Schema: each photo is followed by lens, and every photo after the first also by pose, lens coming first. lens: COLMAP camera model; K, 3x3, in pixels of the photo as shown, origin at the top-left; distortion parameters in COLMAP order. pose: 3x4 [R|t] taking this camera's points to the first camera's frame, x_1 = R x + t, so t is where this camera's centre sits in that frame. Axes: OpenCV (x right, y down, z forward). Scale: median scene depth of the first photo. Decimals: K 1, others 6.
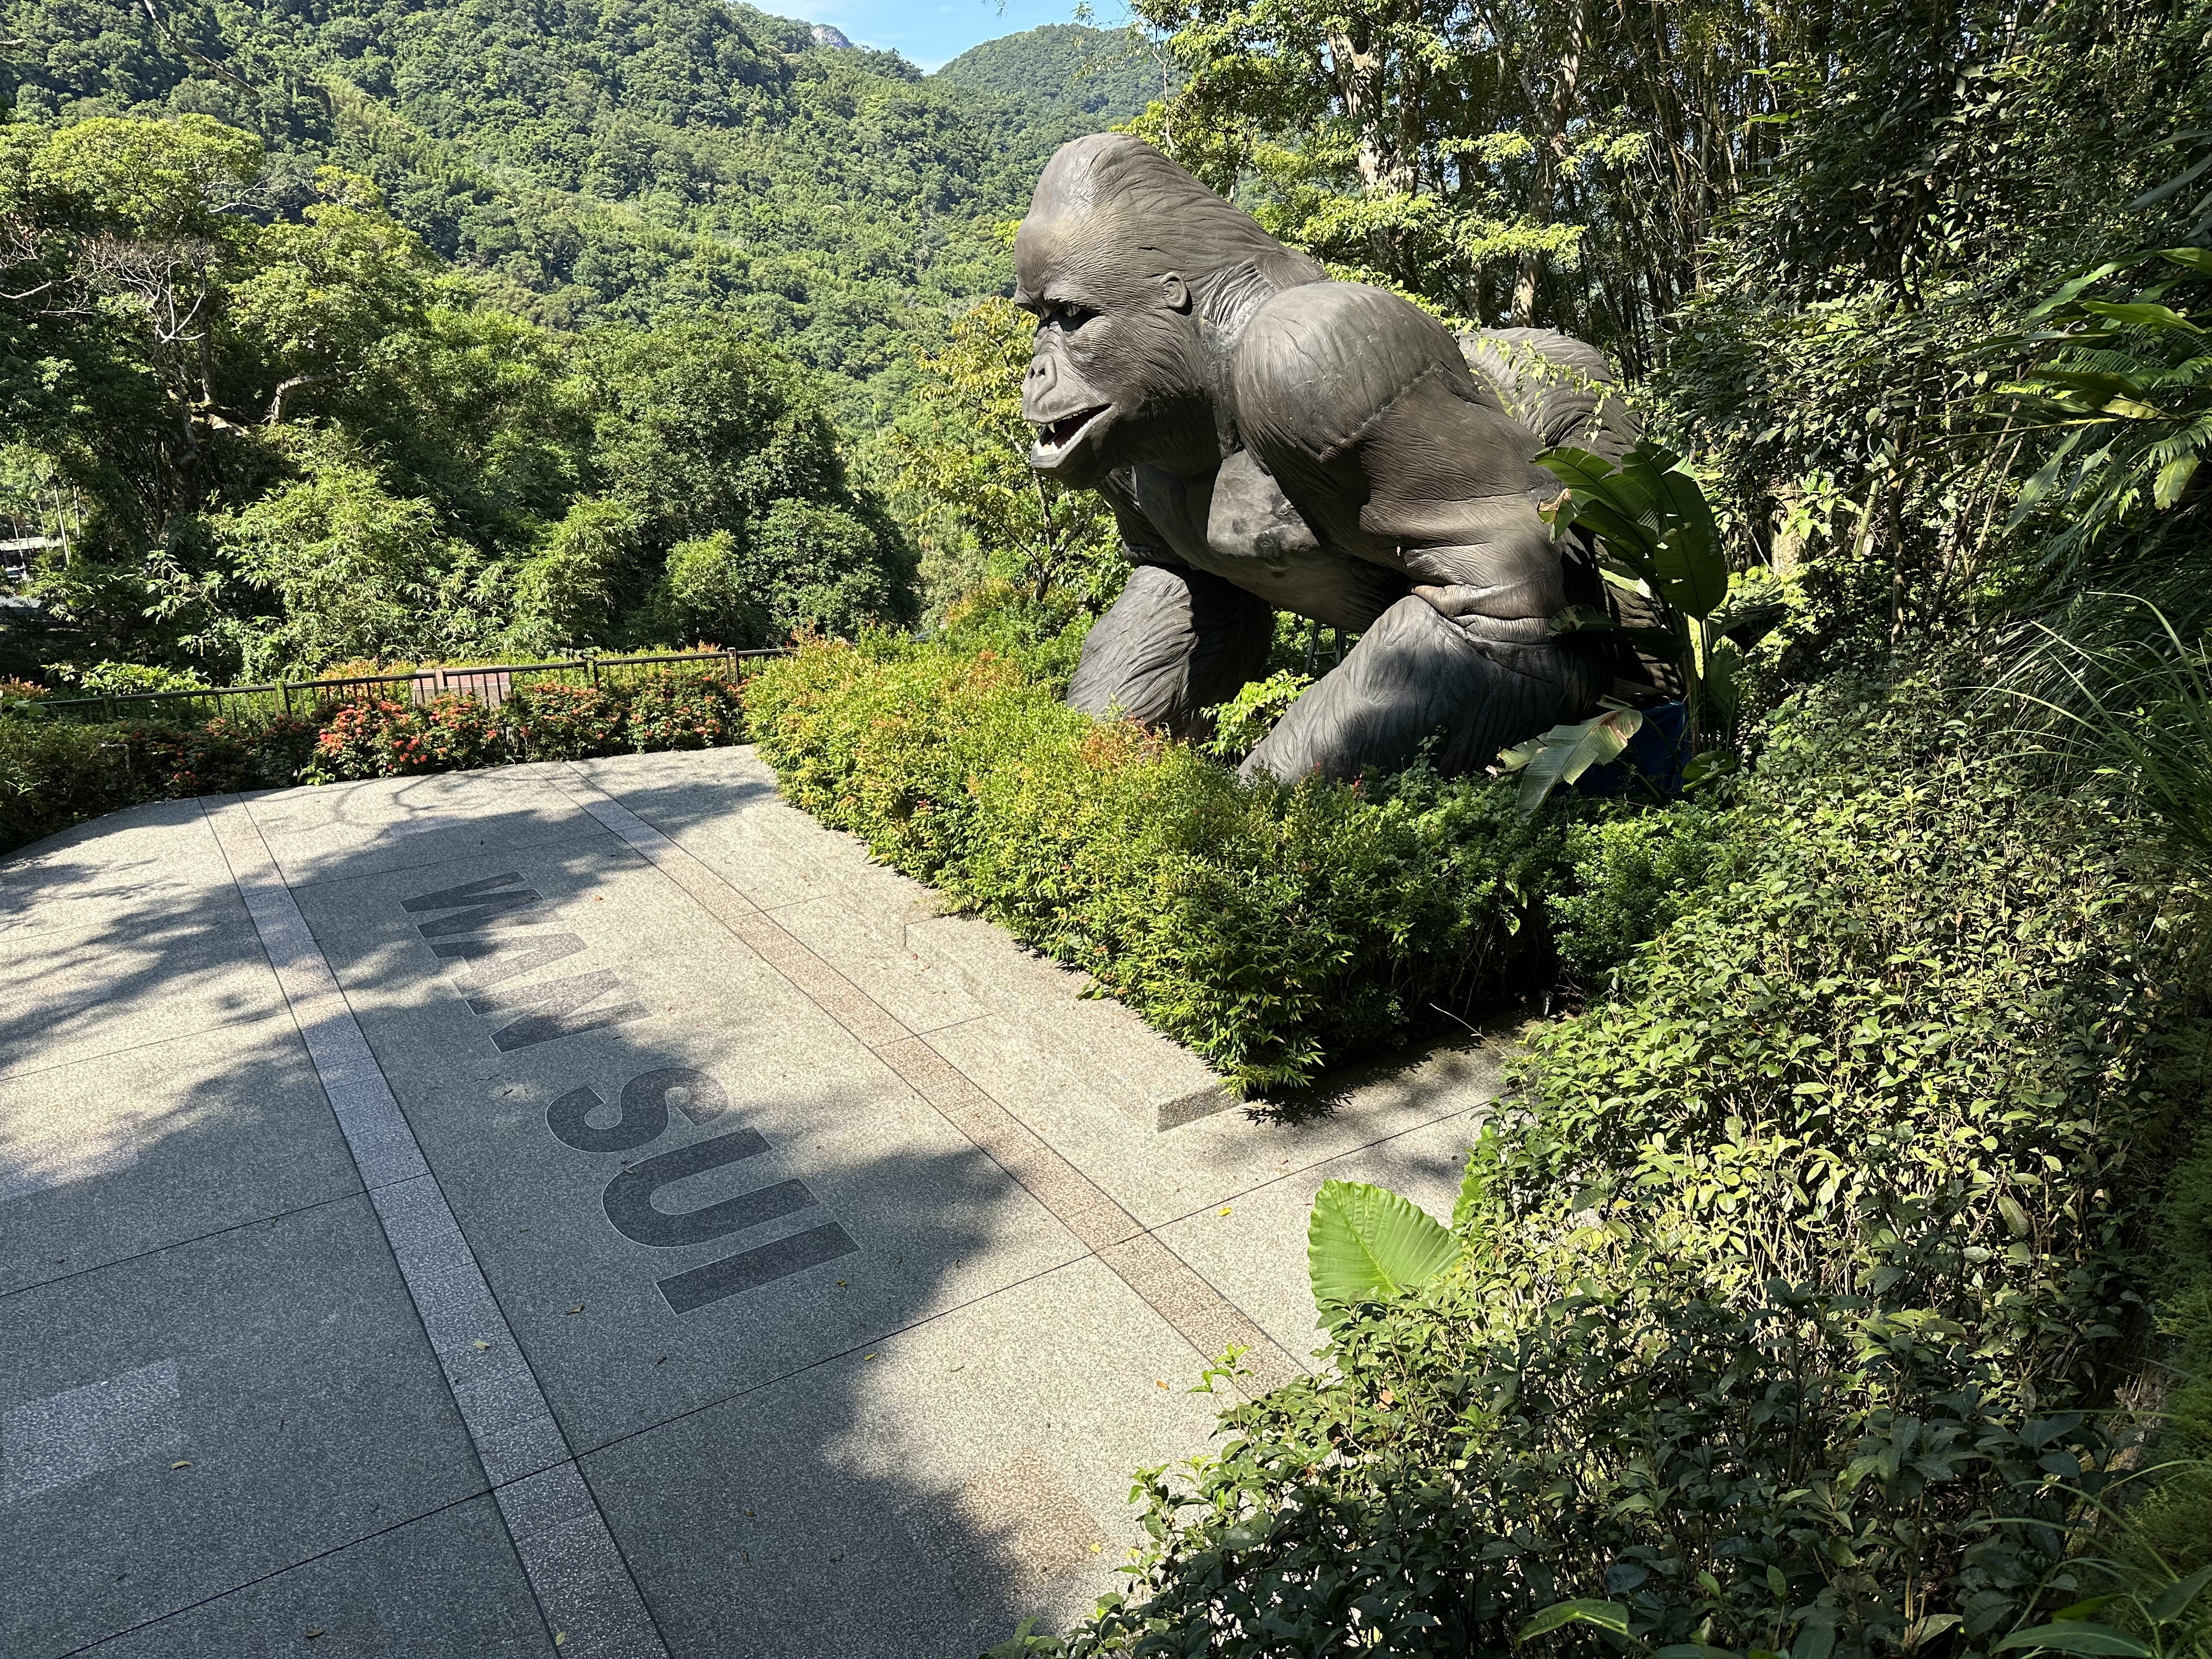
lens RADIAL K [[1512.0, 0, 1115.6], [0, 1512.0, 857.7], [0, 0, 1]] dist [0.077072, -0.105035]
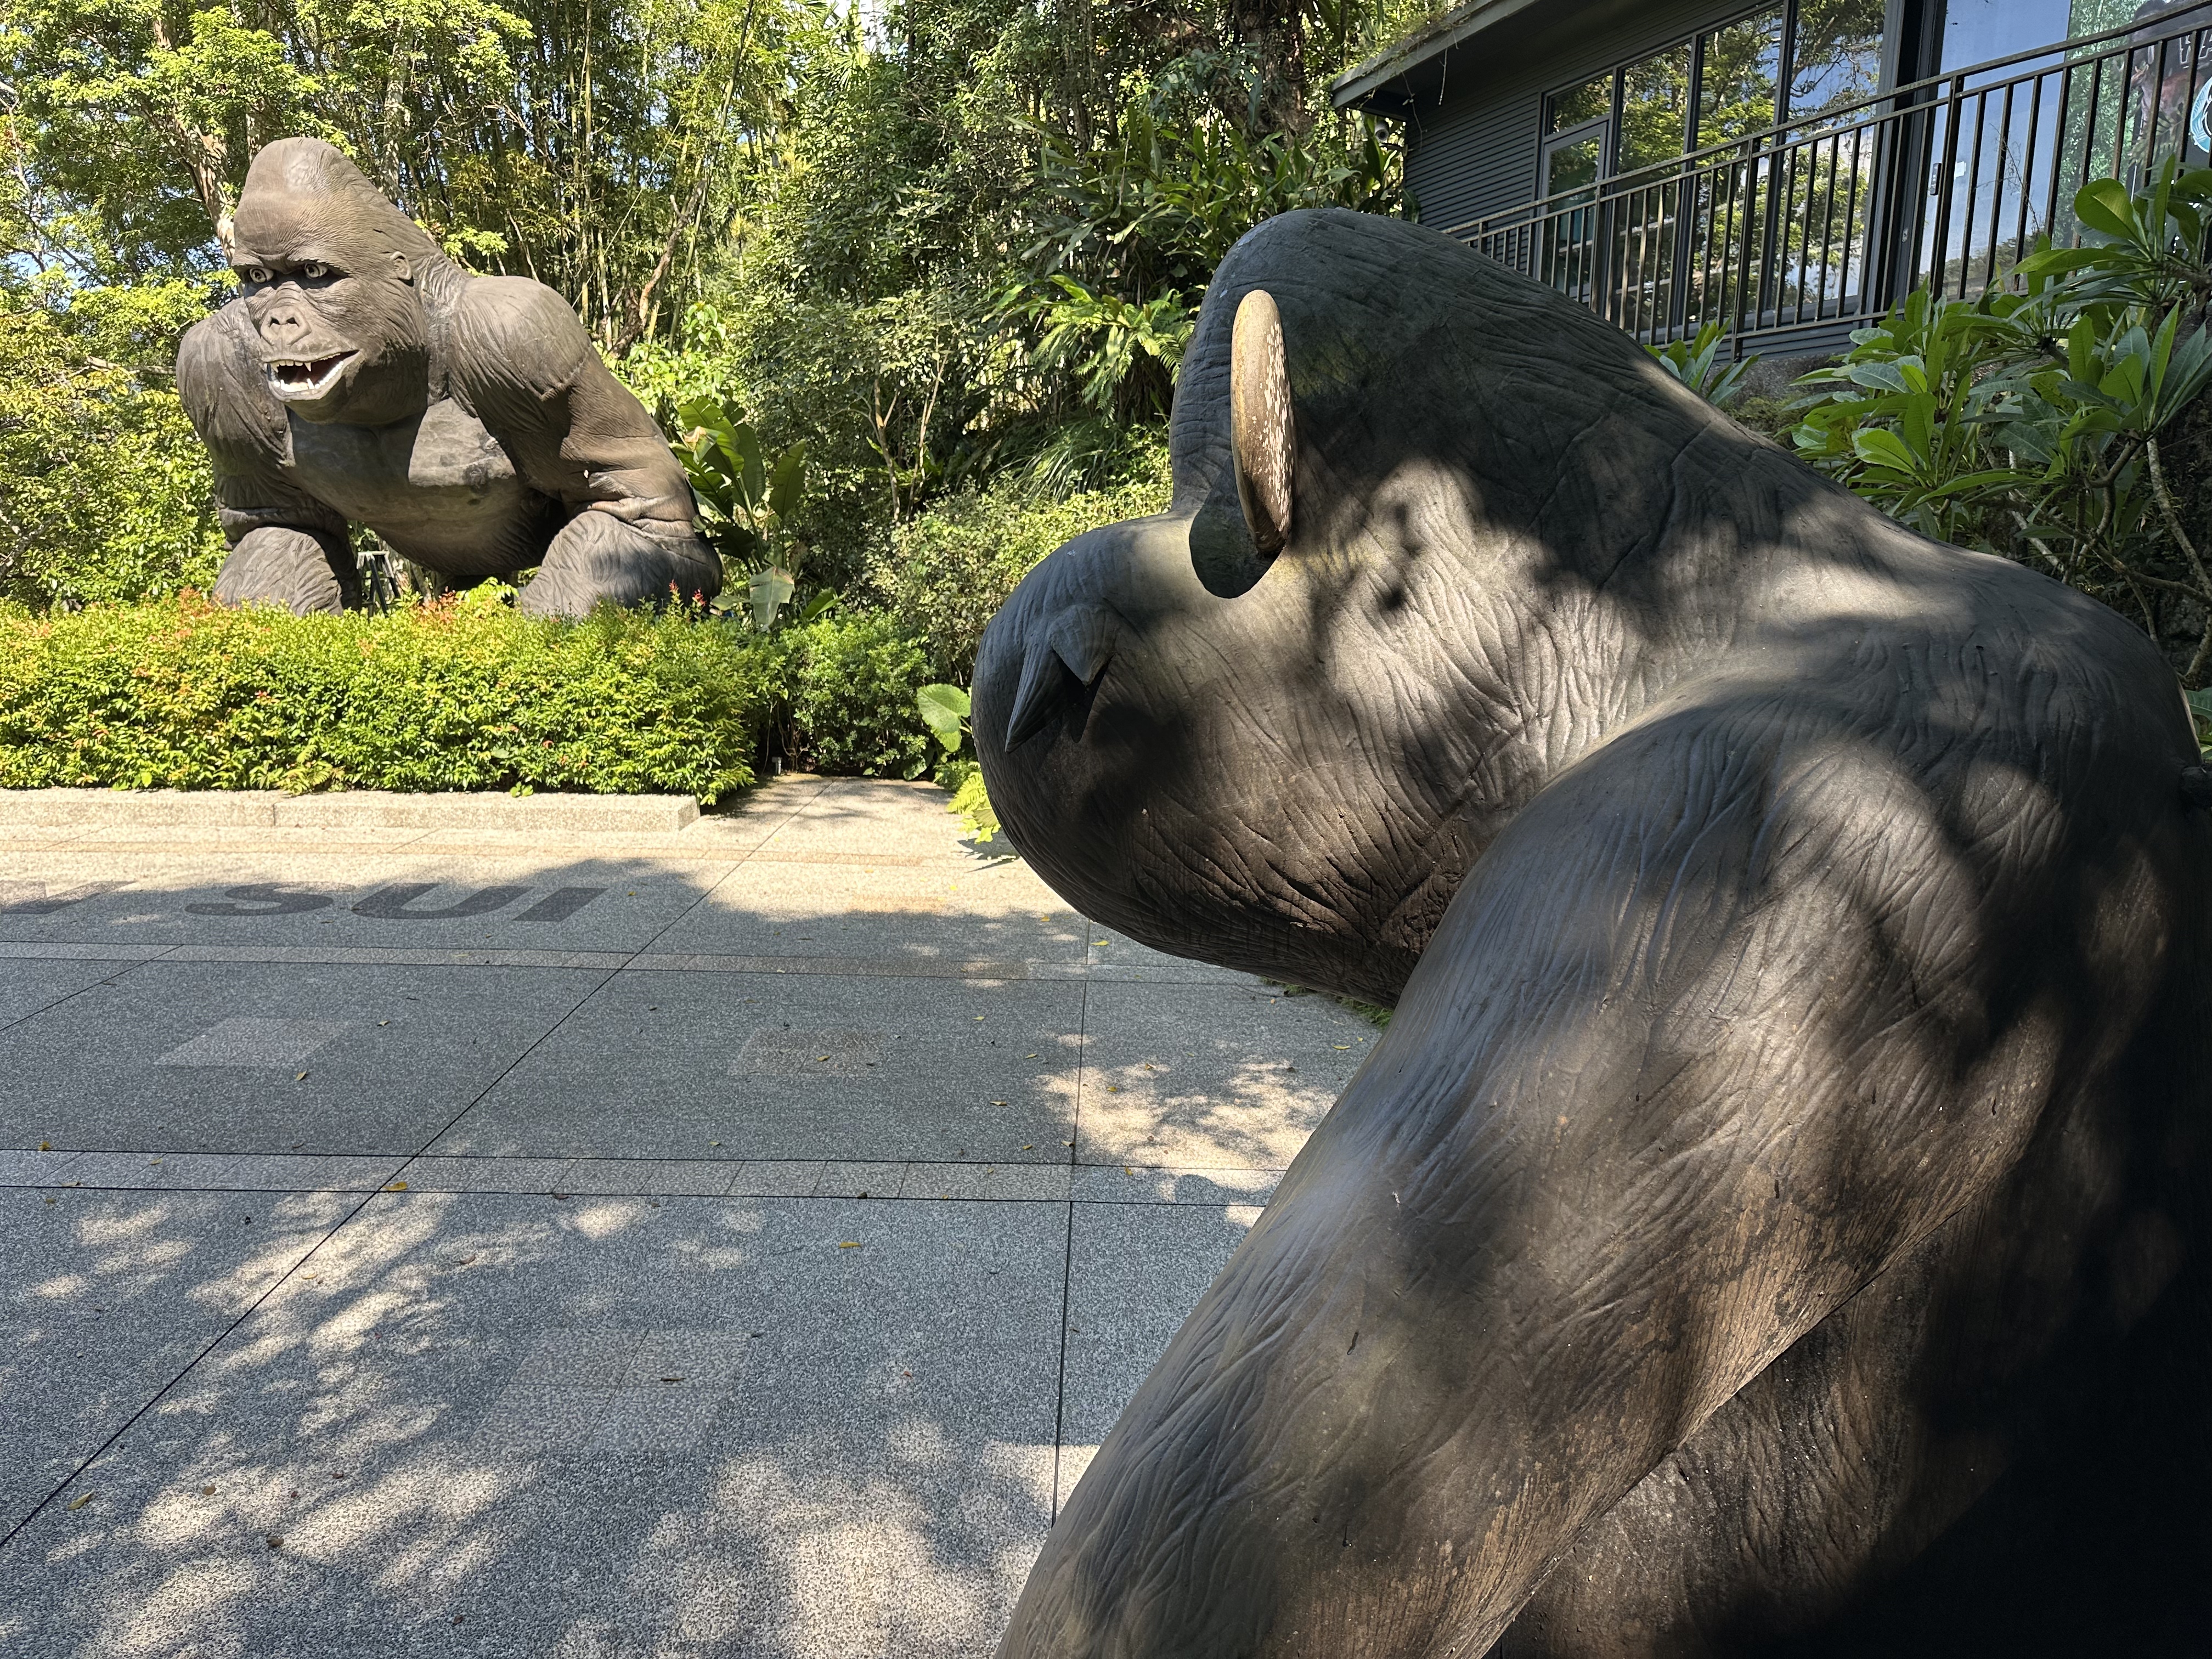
lens RADIAL K [[1568.6, 0, 1106.0], [0, 1568.6, 829.5], [0, 0, 1]] dist [0.043294, -0.085040]
pose [[0.577403, -0.158524, 0.800922, -0.717516], [0.273090, 0.961967, -0.006477, 0.236700], [-0.769434, 0.222464, 0.598734, -0.124158]]
